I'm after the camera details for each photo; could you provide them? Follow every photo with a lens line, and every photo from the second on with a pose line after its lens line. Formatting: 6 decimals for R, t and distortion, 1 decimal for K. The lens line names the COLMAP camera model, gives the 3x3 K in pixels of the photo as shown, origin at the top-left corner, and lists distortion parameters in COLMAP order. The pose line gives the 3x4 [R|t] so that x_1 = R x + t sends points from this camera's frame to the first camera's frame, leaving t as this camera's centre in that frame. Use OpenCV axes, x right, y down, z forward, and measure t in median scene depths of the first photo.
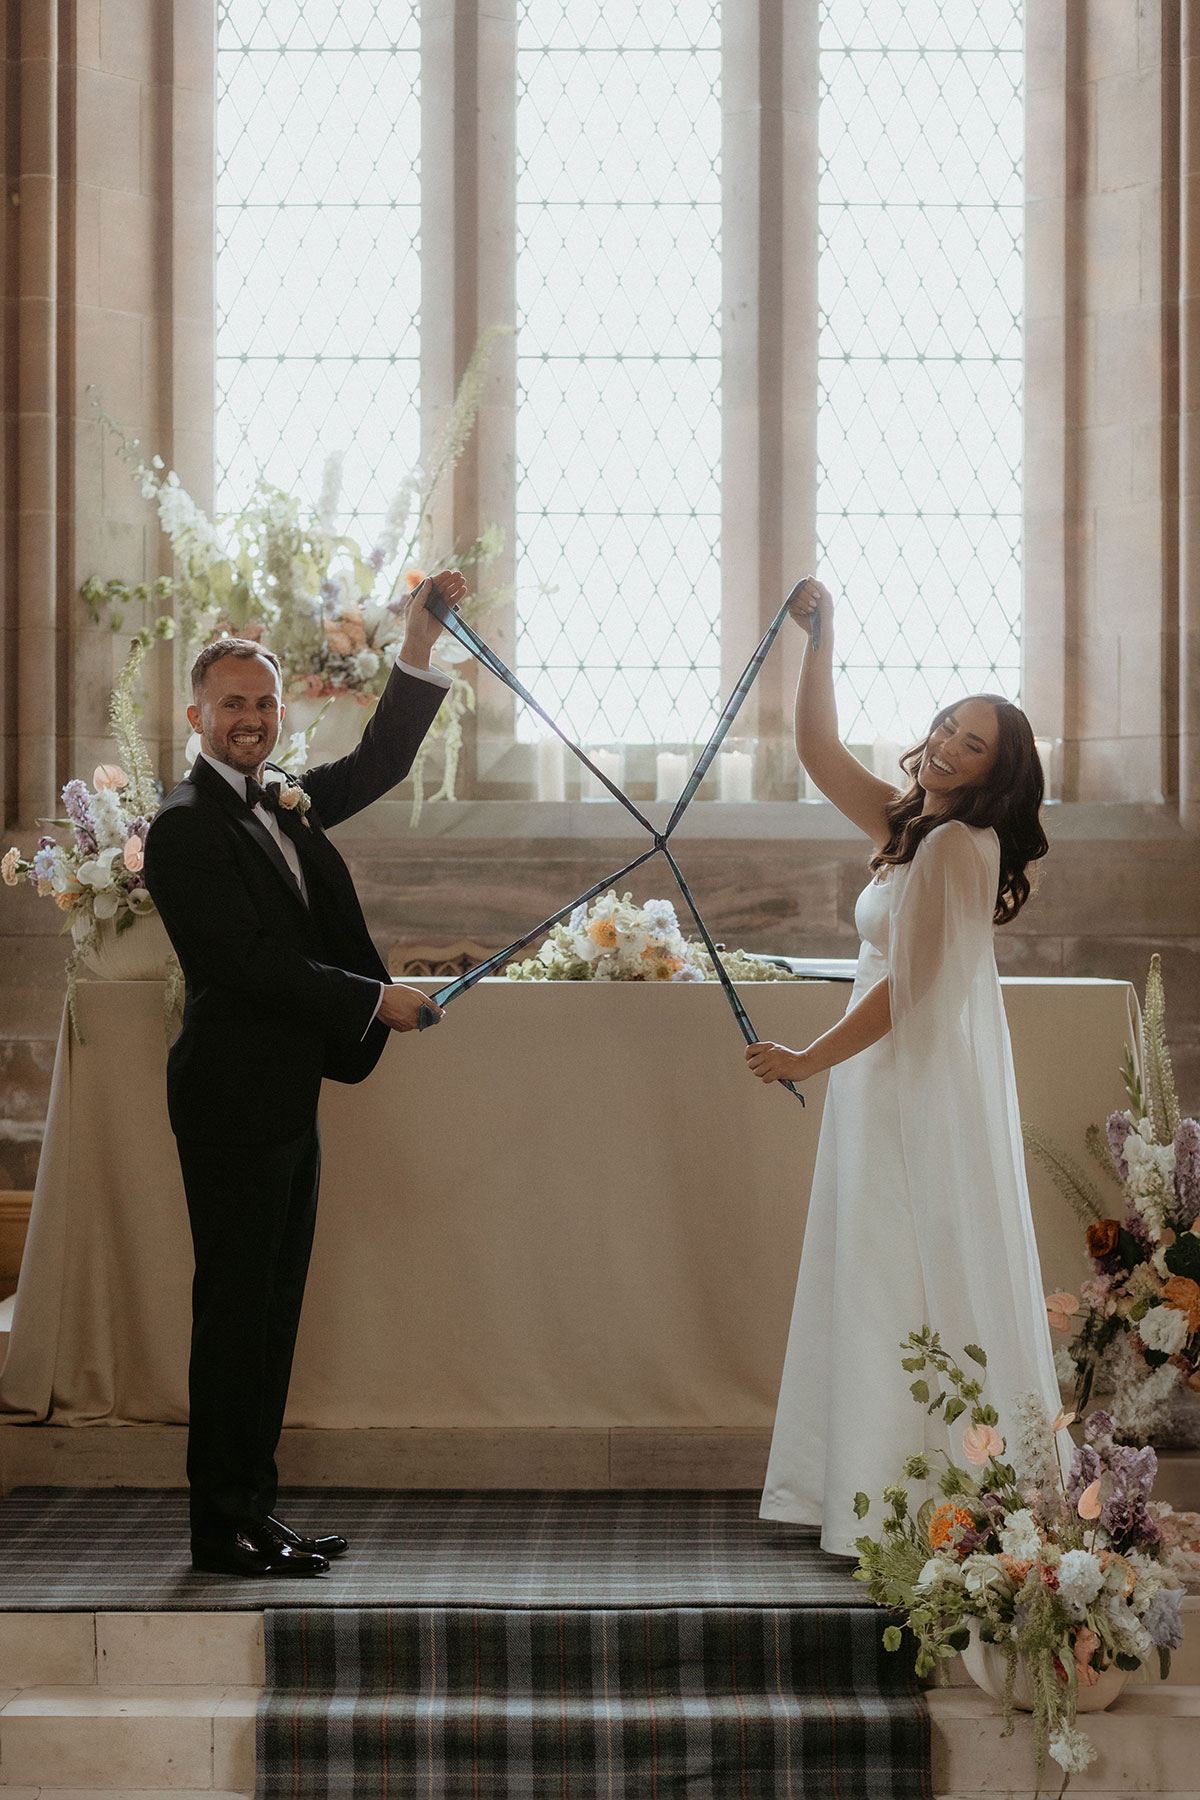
lens RADIAL K [[4139.7, 0, 600.0], [0, 4139.7, 900.0], [0, 0, 1]] dist [-0.007479, 0.082053]
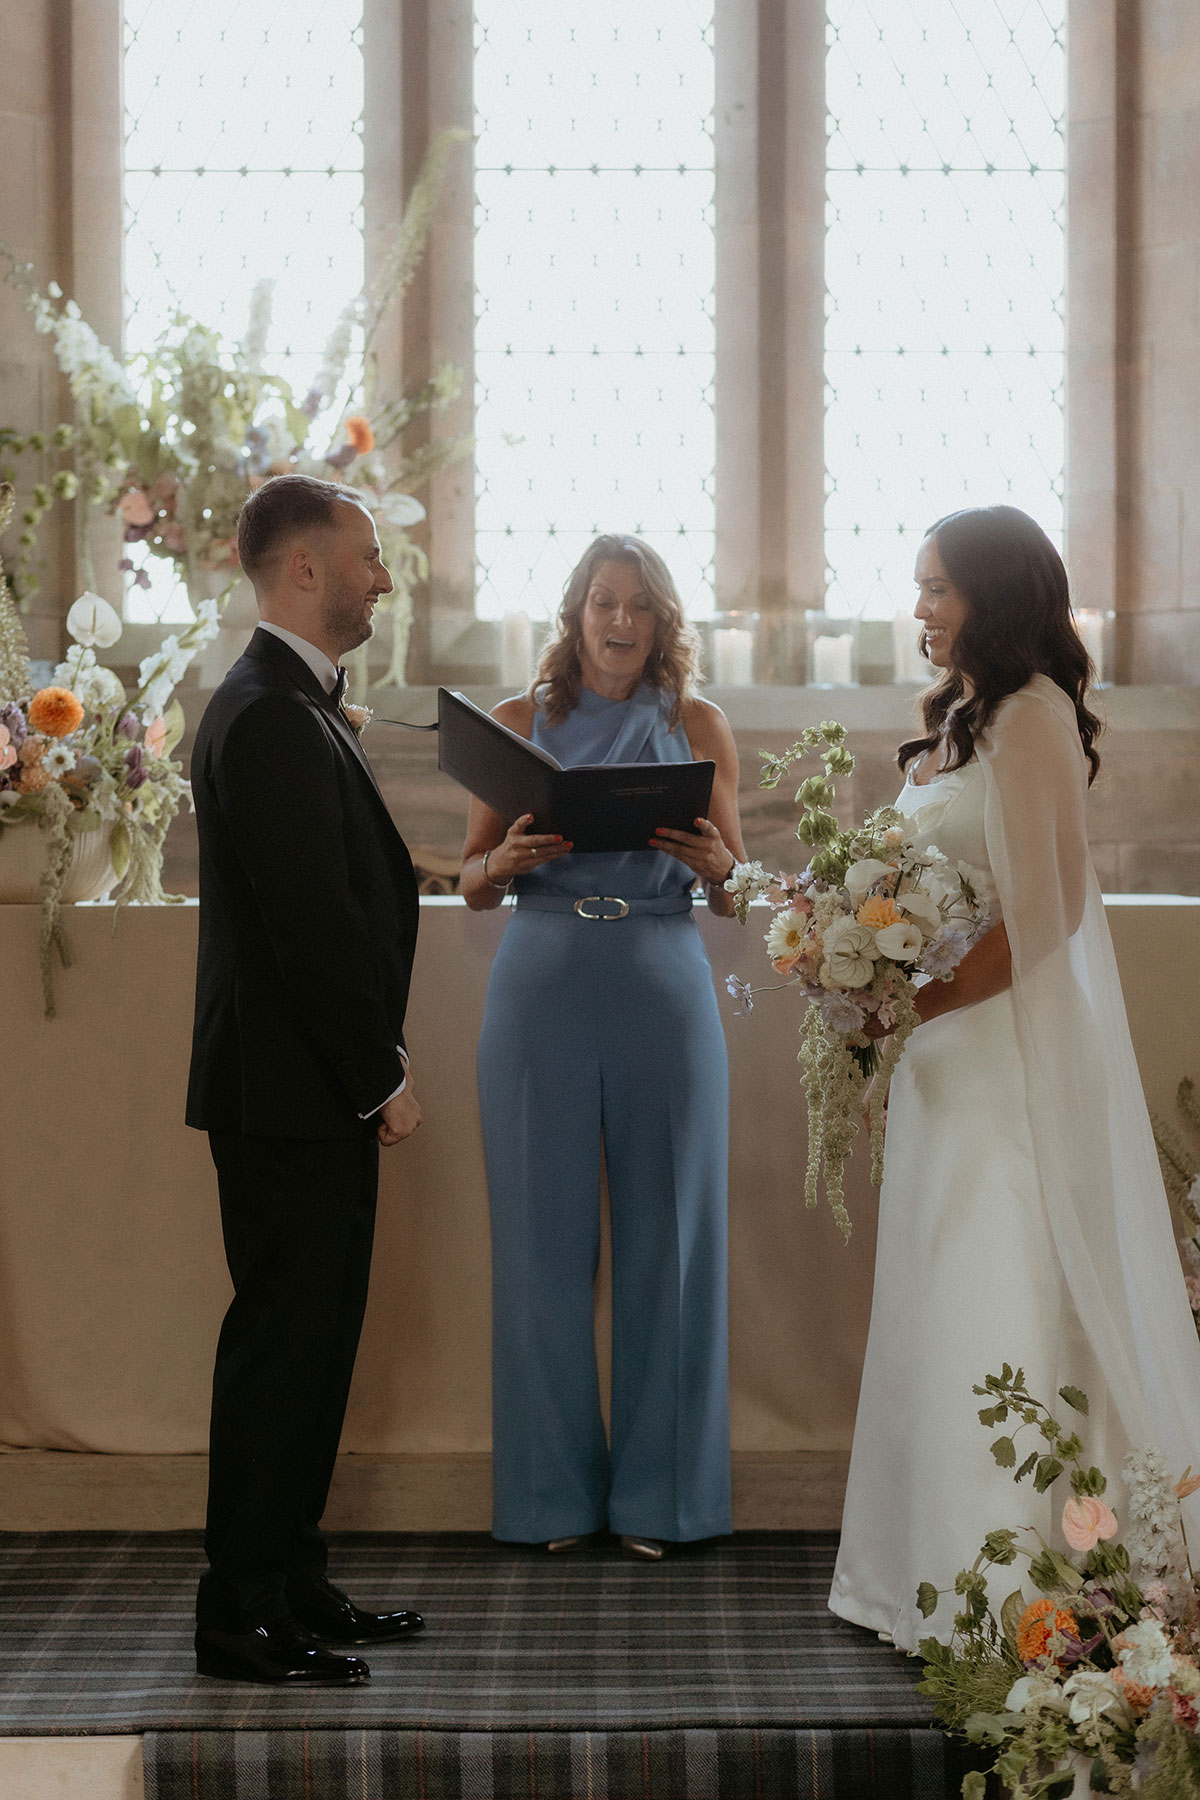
lens RADIAL K [[3322.6, 0, 600.0], [0, 3322.6, 900.0], [0, 0, 1]] dist [0.012696, 0.073446]
pose [[0.999933, -0.003652, 0.010966, -0.002450], [0.003313, 0.999520, 0.030787, -0.000921], [-0.011073, -0.030748, 0.999466, 0.312512]]
